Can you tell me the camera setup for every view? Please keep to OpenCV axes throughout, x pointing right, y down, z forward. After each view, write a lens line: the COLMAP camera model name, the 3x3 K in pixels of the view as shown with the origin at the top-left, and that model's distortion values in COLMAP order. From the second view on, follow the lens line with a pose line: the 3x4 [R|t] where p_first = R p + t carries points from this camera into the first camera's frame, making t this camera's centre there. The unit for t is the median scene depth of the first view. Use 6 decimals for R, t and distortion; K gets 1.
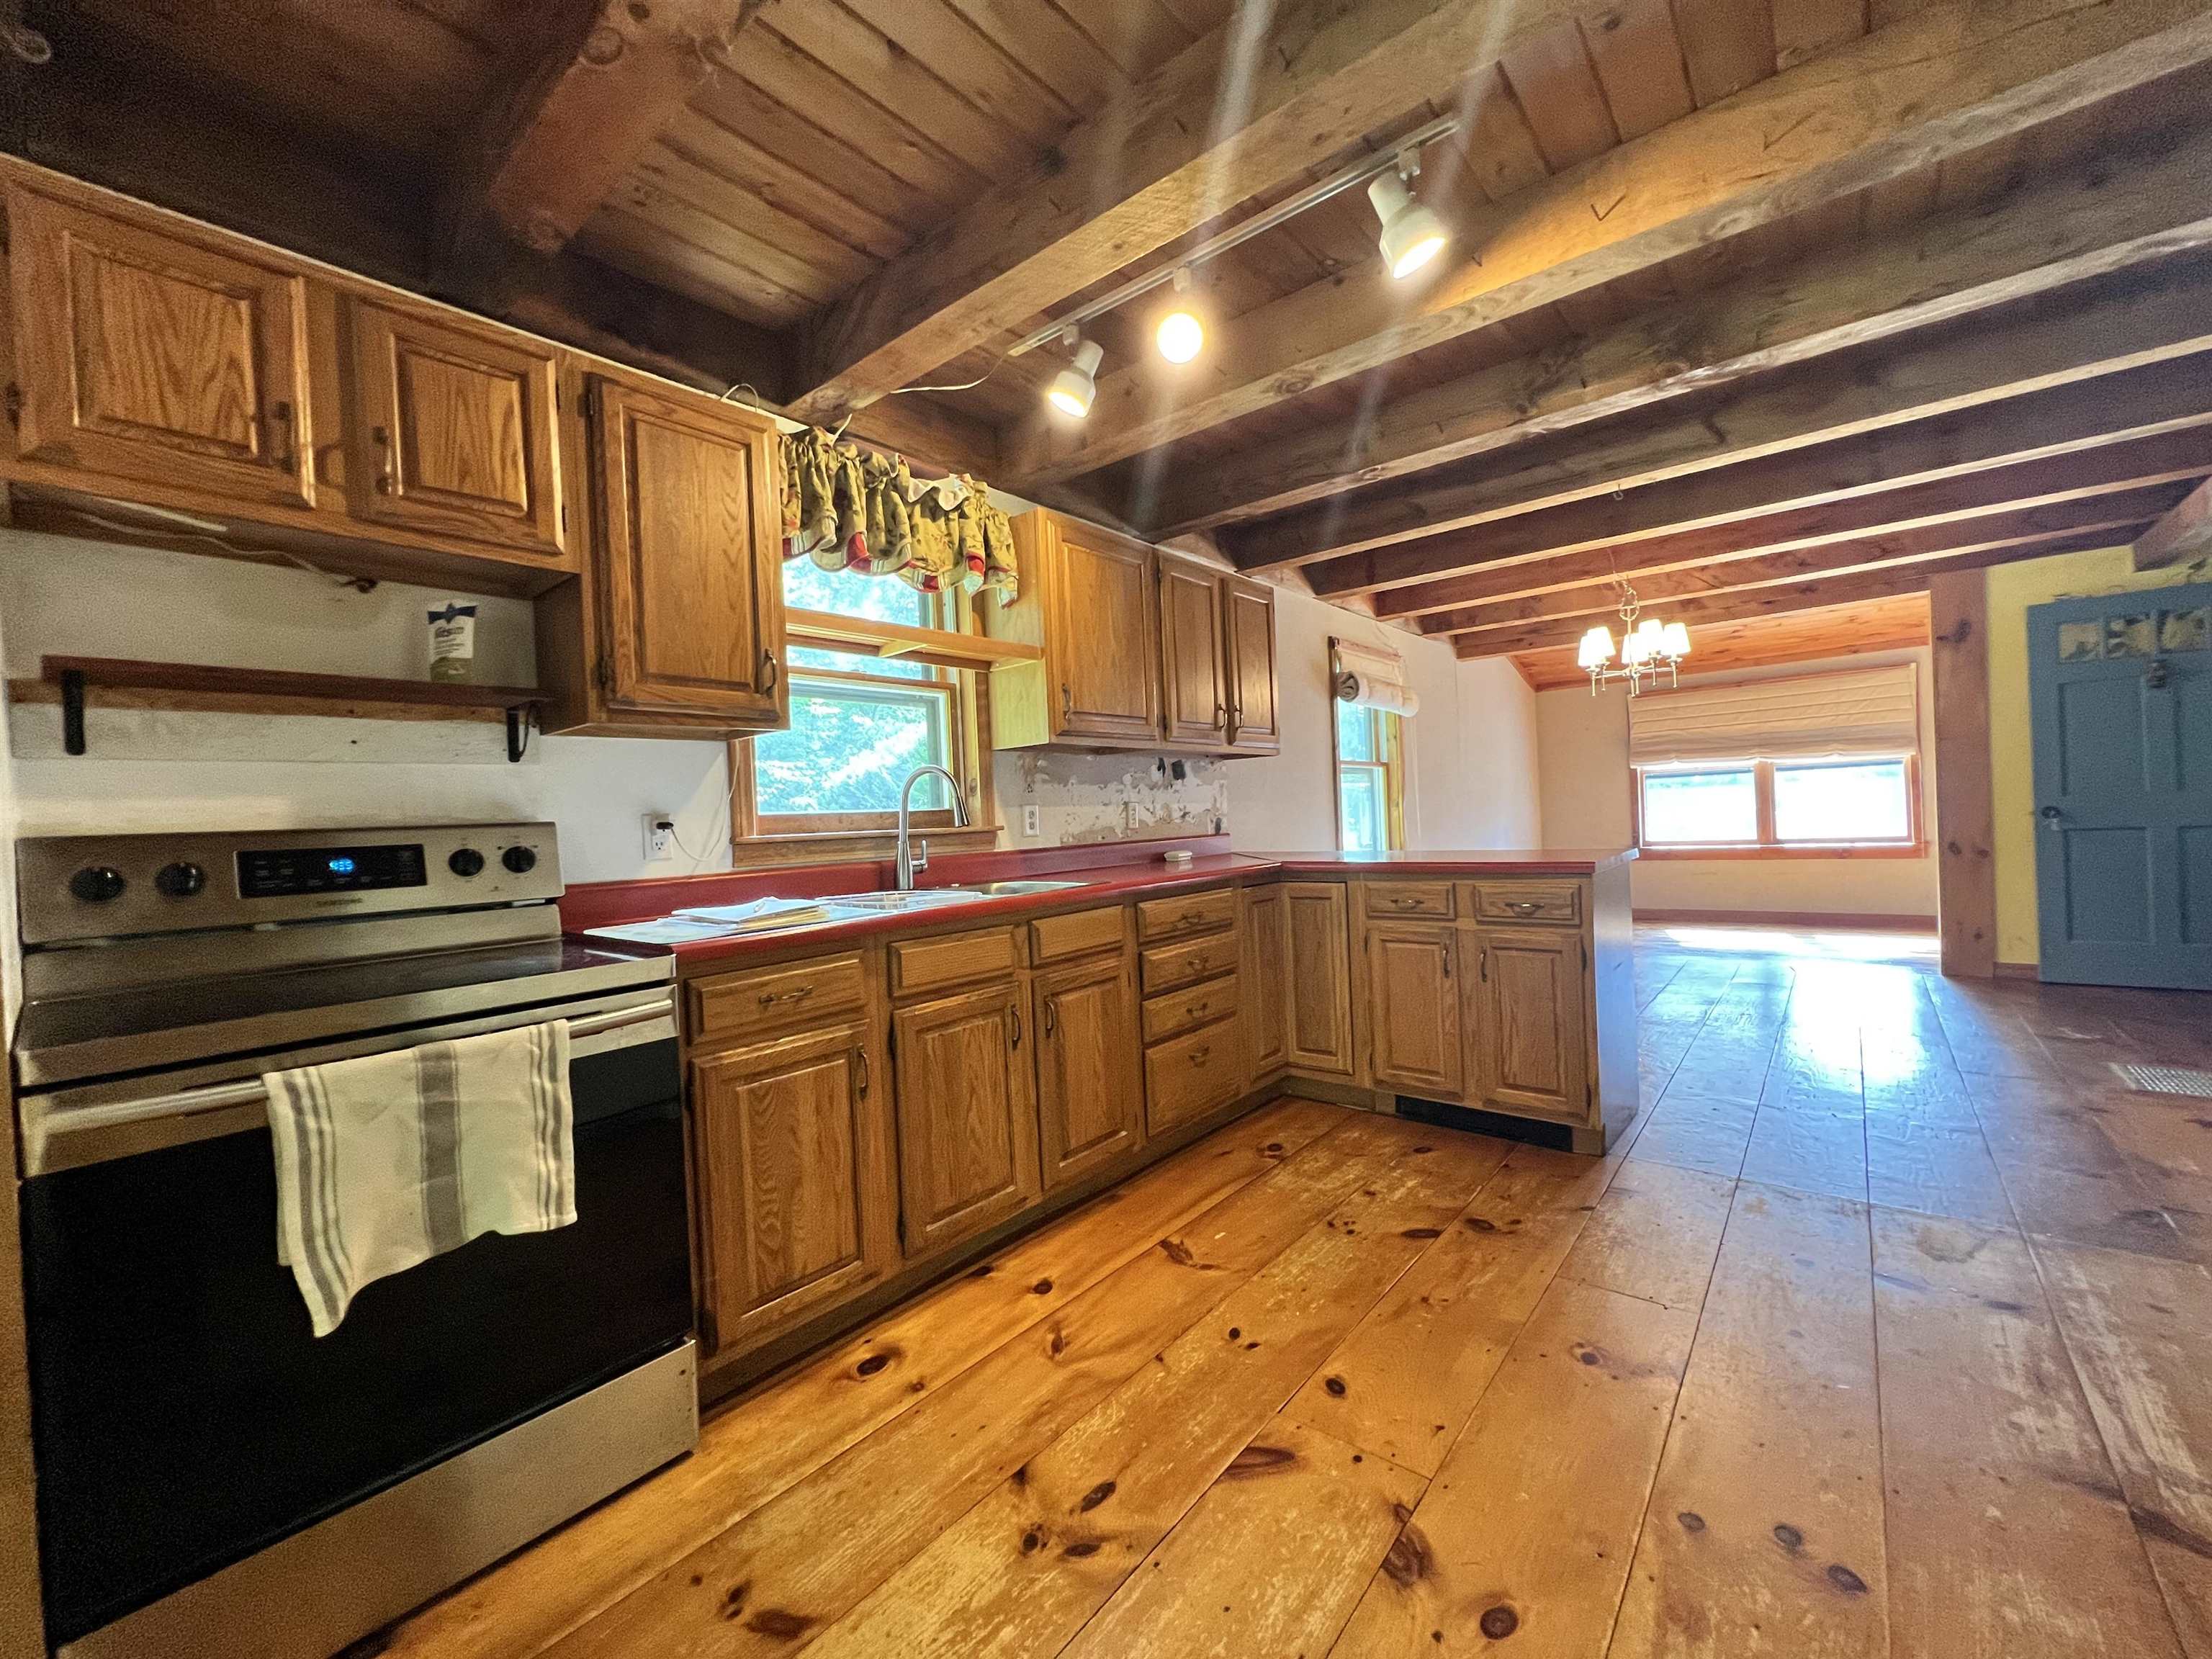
lens RADIAL K [[876.6, 0, 1106.0], [0, 876.6, 829.5], [0, 0, 1]] dist [0.001622, -0.000031]
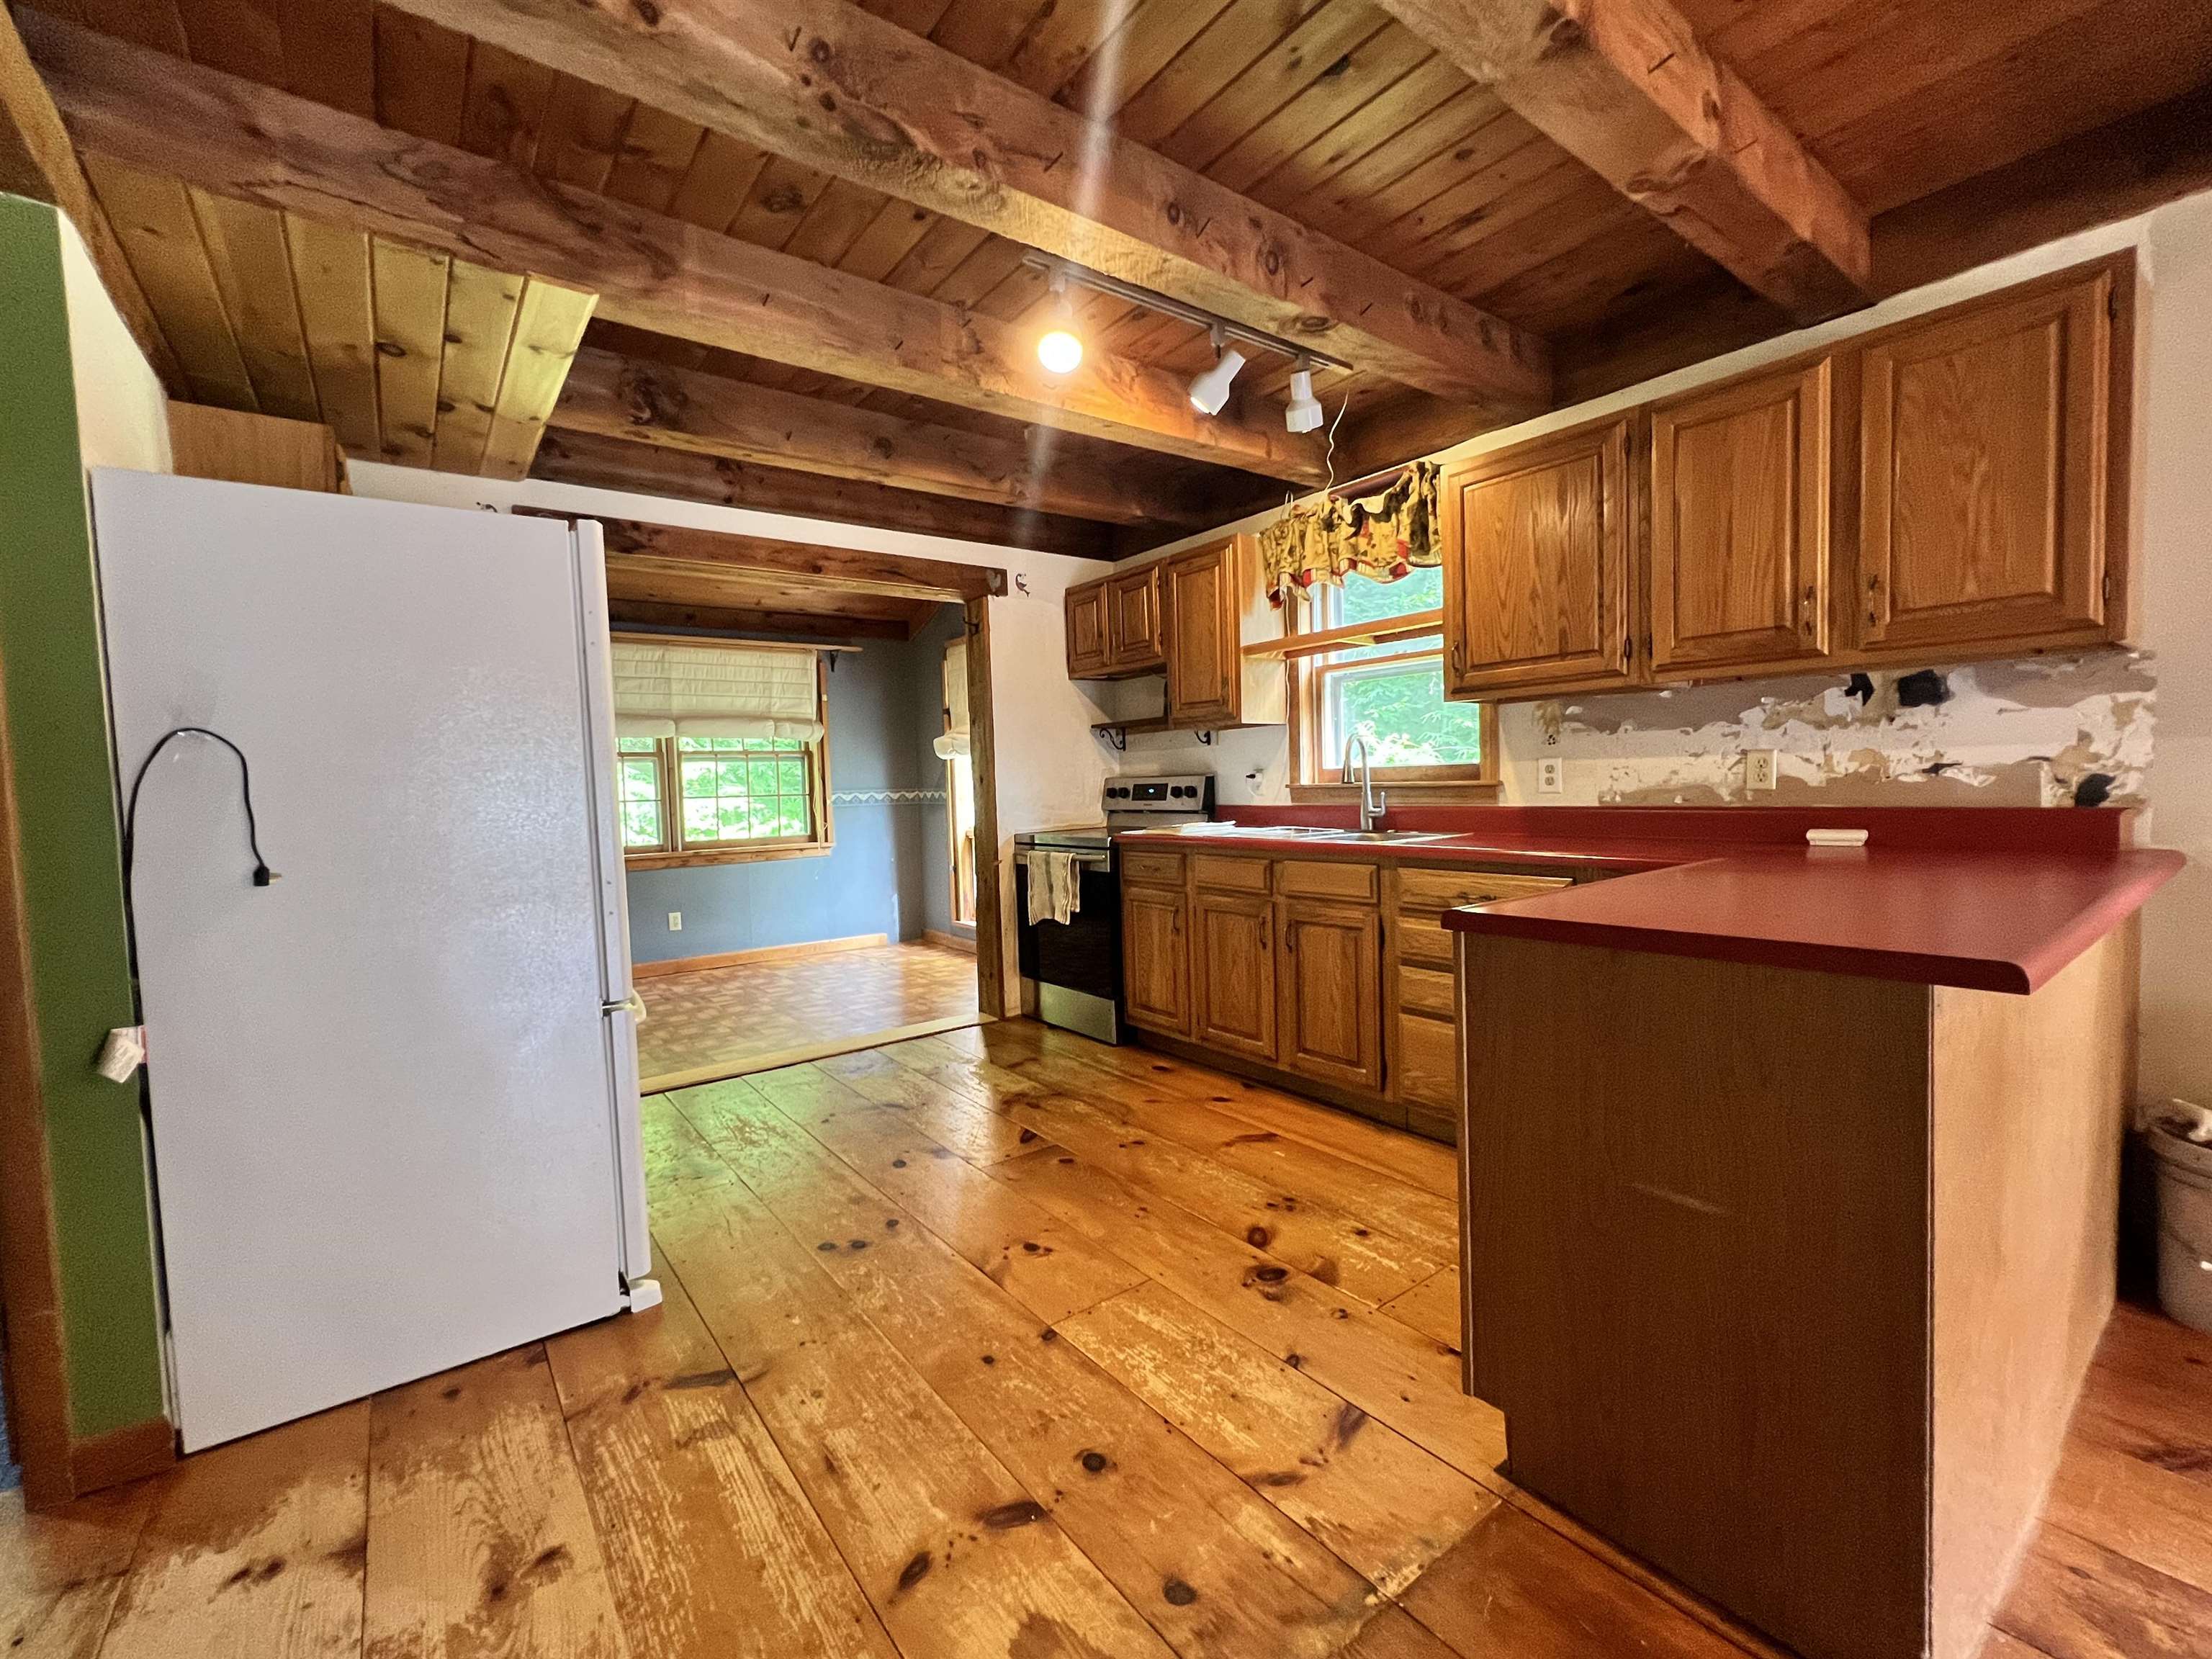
lens RADIAL K [[887.0, 0, 1106.0], [0, 887.0, 829.5], [0, 0, 1]] dist [-0.009597, 0.004757]
pose [[-0.193358, 0.102496, -0.975760, 1.398243], [0.024948, 0.994720, 0.099544, -0.088367], [0.980811, -0.005096, -0.194894, 1.114901]]
